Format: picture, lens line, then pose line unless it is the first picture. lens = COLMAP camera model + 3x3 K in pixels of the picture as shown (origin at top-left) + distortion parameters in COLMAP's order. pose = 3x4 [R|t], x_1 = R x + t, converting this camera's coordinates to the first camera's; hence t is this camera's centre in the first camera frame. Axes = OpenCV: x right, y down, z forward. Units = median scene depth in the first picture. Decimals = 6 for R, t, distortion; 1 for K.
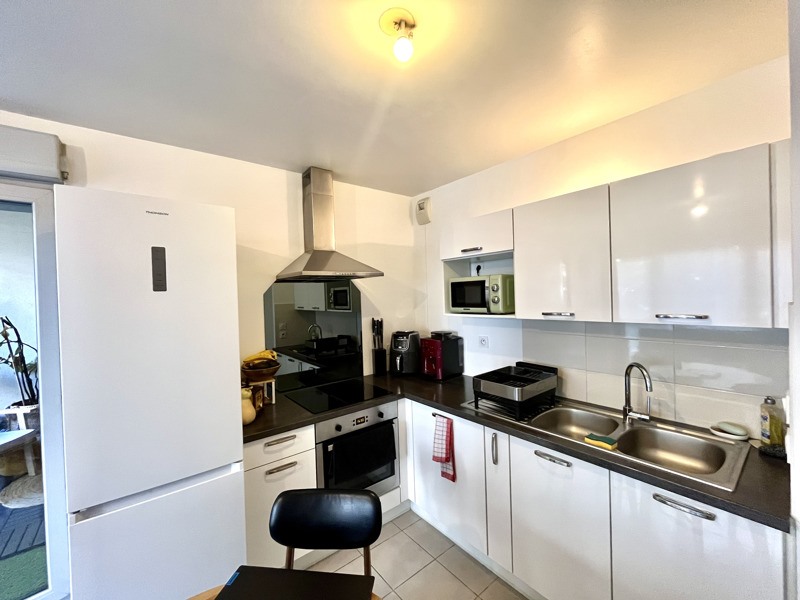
lens RADIAL K [[327.1, 0, 400.0], [0, 327.1, 300.0], [0, 0, 1]] dist [-0.003629, -0.000059]
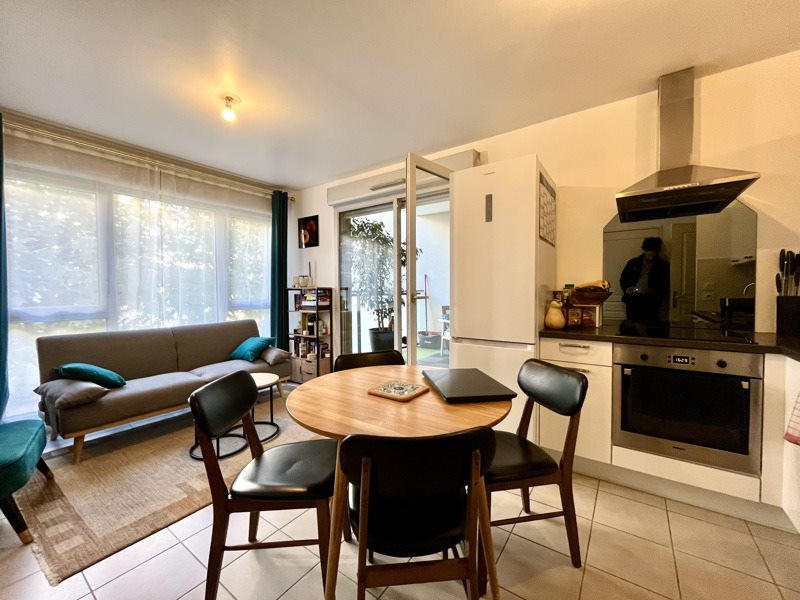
lens RADIAL K [[327.1, 0, 400.0], [0, 327.1, 300.0], [0, 0, 1]] dist [-0.003629, -0.000059]
pose [[0.274942, 0.059691, -0.959606, 0.474040], [-0.015442, 0.998216, 0.057668, 0.180709], [0.961337, -0.001037, 0.275373, 0.081539]]
